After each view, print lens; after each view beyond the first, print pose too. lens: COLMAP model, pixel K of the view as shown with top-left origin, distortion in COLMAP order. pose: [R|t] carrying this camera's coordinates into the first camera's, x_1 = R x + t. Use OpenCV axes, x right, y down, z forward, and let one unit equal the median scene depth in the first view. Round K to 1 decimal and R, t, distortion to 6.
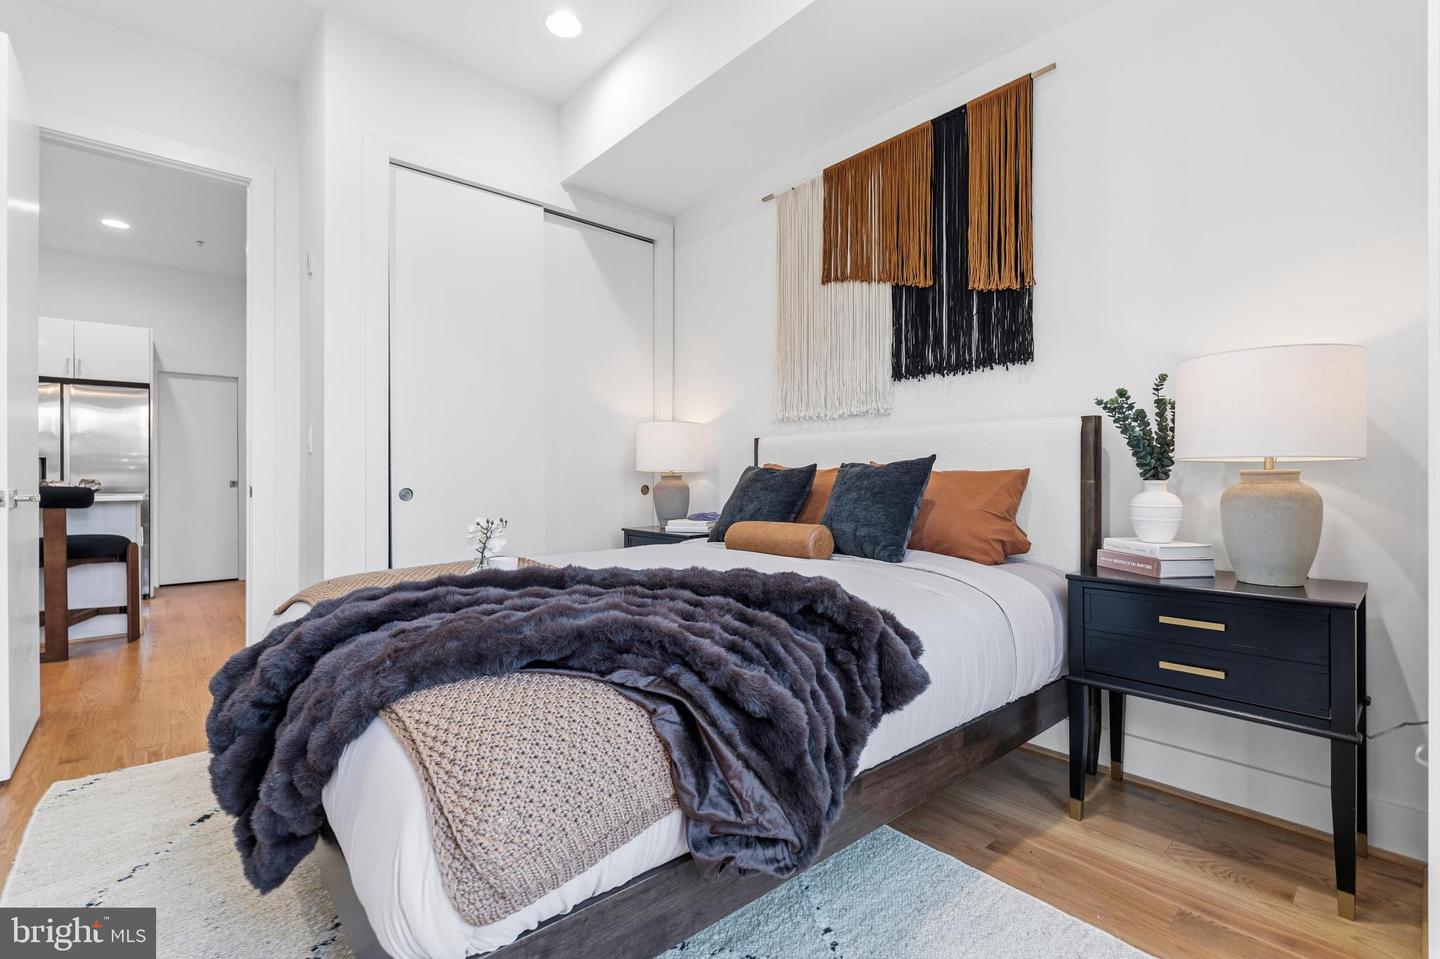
lens RADIAL K [[643.8, 0, 724.8], [0, 643.8, 476.7], [0, 0, 1]] dist [-0.000239, -0.000542]
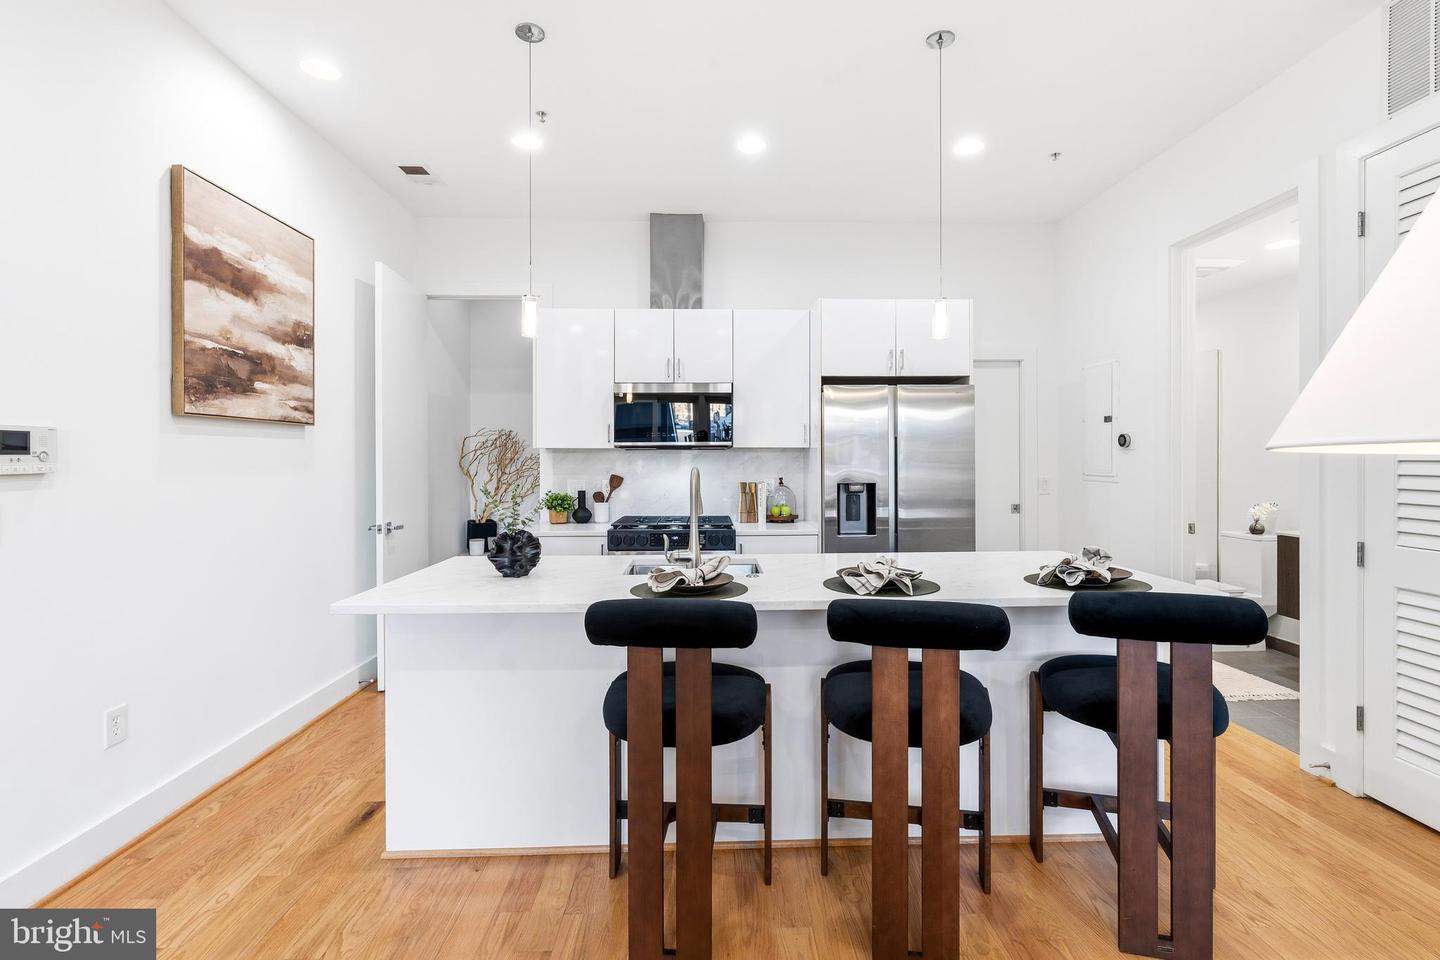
lens RADIAL K [[643.8, 0, 733.9], [0, 643.8, 465.8], [0, 0, 1]] dist [-0.000239, -0.000542]
pose [[0.778696, 0.005679, -0.627376, -1.185492], [0.000504, 0.999953, 0.009678, -0.095942], [0.627401, -0.007852, 0.778657, 0.512608]]
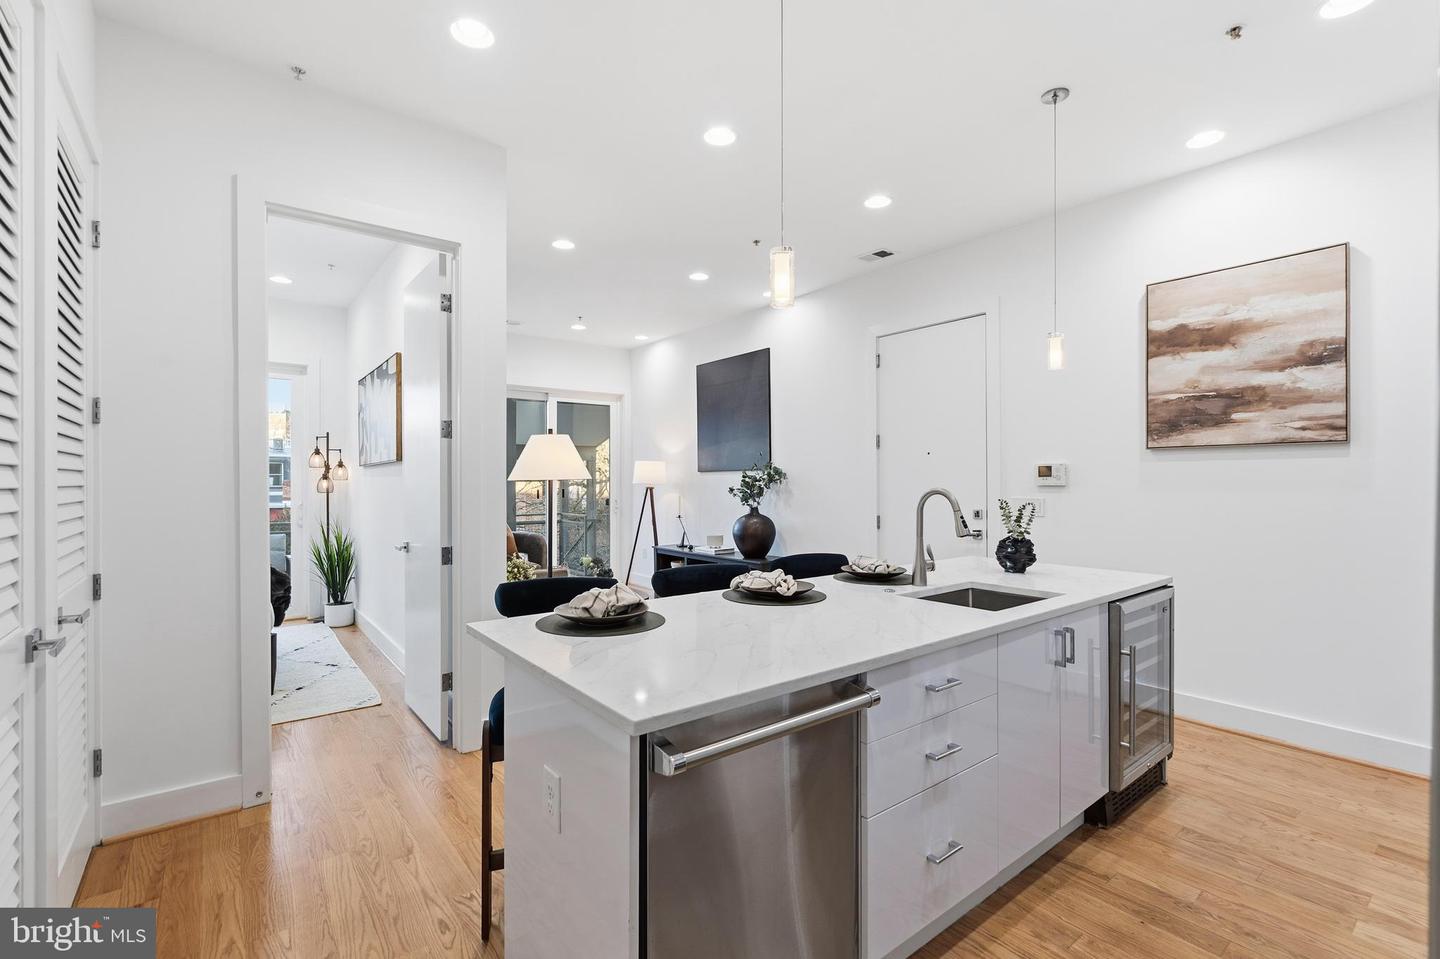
lens RADIAL K [[643.8, 0, 725.1], [0, 643.8, 480.6], [0, 0, 1]] dist [-0.000239, -0.000542]
pose [[-0.998864, 0.005360, 0.047347, -1.490023], [0.005662, 0.999965, 0.006238, -0.105236], [-0.047311, 0.006499, -0.998859, 1.982126]]
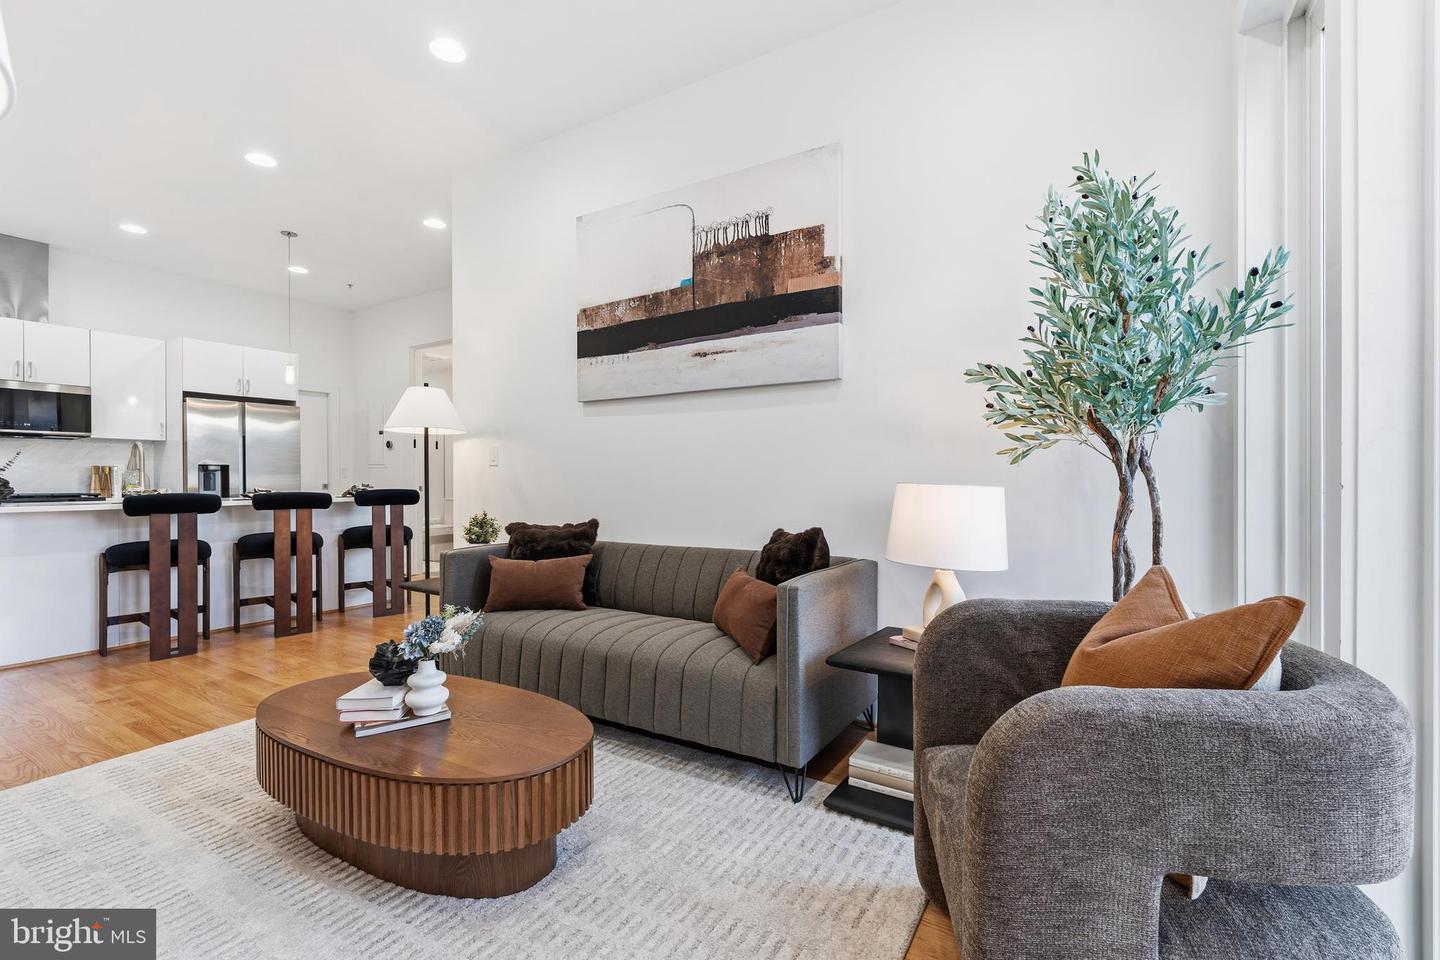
lens RADIAL K [[643.8, 0, 725.0], [0, 643.8, 478.9], [0, 0, 1]] dist [-0.000239, -0.000542]
pose [[0.953736, -0.000828, 0.300645, -0.929835], [0.001450, 0.999997, -0.001845, -0.004655], [-0.300643, 0.002196, 0.953734, -0.590434]]
